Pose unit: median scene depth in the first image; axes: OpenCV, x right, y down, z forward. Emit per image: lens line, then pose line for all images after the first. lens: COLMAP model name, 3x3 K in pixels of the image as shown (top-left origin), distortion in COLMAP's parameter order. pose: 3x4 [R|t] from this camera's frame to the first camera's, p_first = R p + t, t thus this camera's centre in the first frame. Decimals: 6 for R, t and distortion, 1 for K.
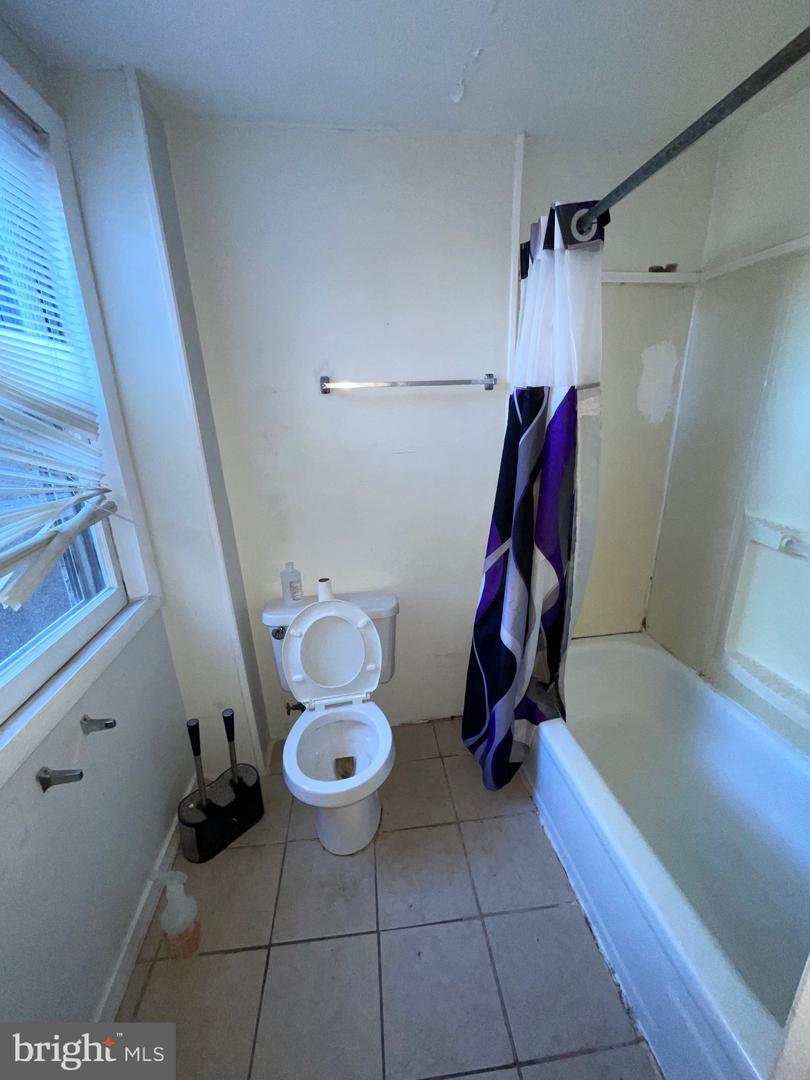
lens RADIAL K [[435.1, 0, 400.0], [0, 435.1, 540.9], [0, 0, 1]] dist [-0.002545, -0.000427]
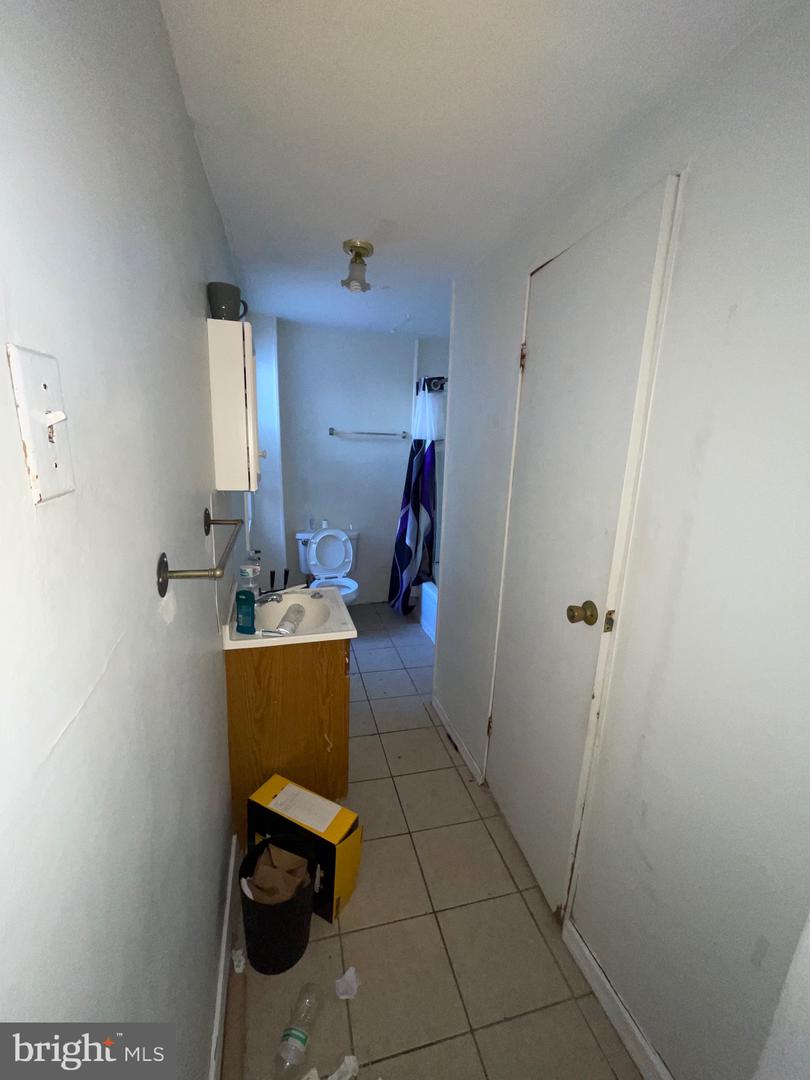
lens RADIAL K [[435.1, 0, 404.1], [0, 435.1, 539.6], [0, 0, 1]] dist [-0.002545, -0.000427]
pose [[0.987574, 0.032929, 0.153664, -0.128904], [-0.021393, 0.996868, -0.076133, 0.360756], [-0.155690, 0.071899, 0.985186, -1.228723]]
